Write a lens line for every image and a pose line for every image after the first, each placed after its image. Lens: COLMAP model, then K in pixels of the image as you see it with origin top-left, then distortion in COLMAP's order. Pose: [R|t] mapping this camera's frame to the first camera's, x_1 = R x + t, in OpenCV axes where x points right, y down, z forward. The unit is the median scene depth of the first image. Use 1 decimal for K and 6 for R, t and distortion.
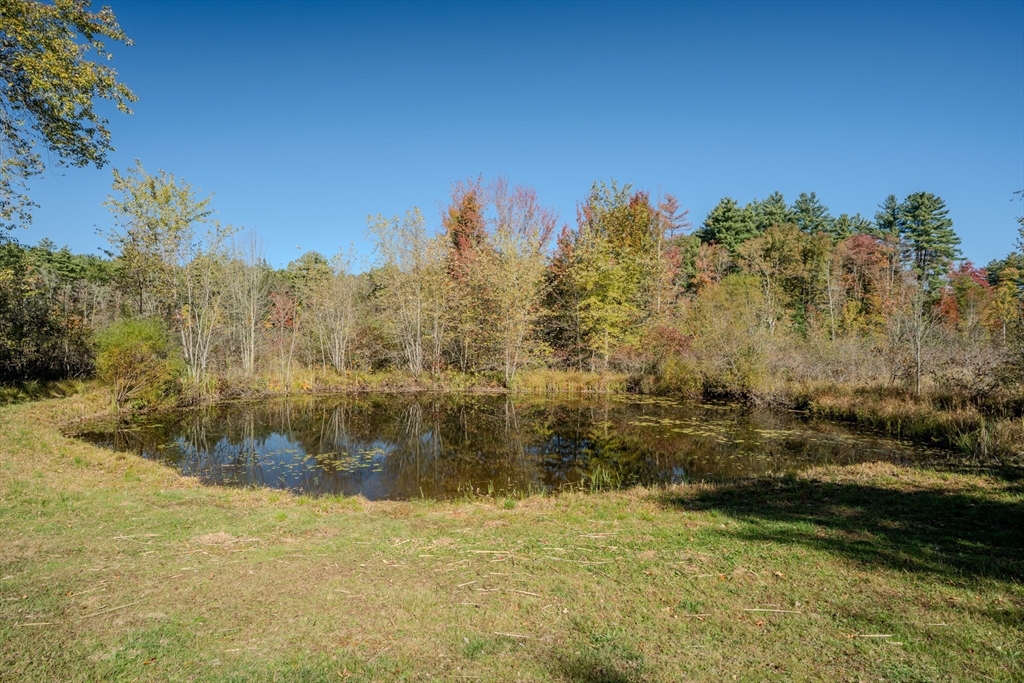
lens RADIAL K [[636.7, 0, 517.2], [0, 636.7, 338.6], [0, 0, 1]] dist [0.018496, -0.002283]
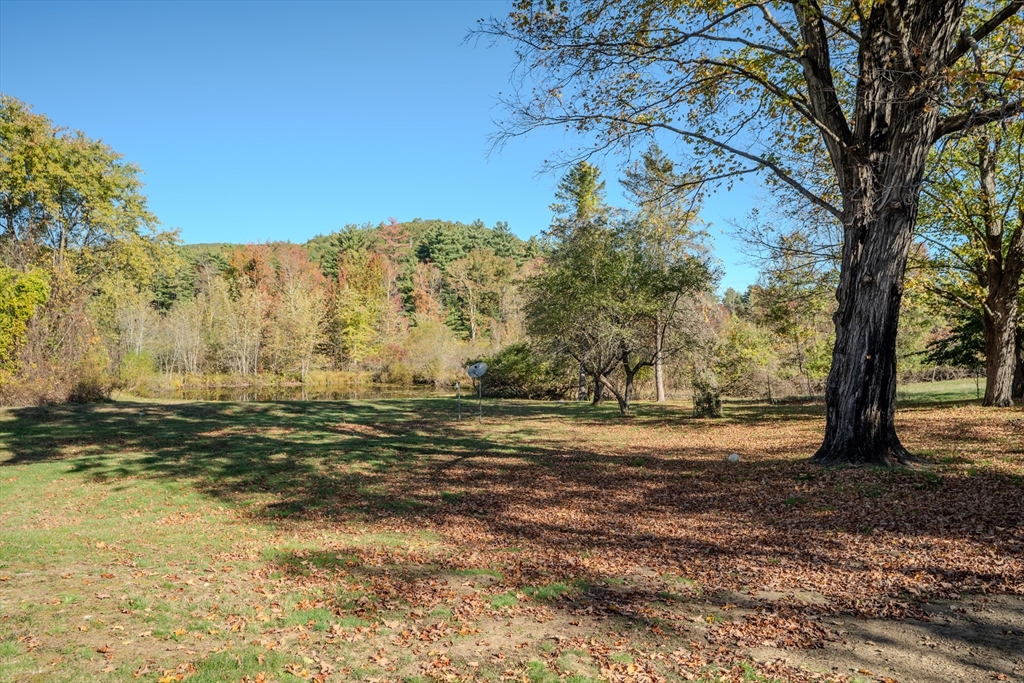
lens RADIAL K [[734.4, 0, 515.6], [0, 734.4, 339.2], [0, 0, 1]] dist [0.001532, -0.000382]
pose [[0.919612, -0.008043, 0.392746, -0.230126], [0.003727, 0.999924, 0.011751, -0.051407], [-0.392811, -0.009342, 0.919572, -0.908292]]
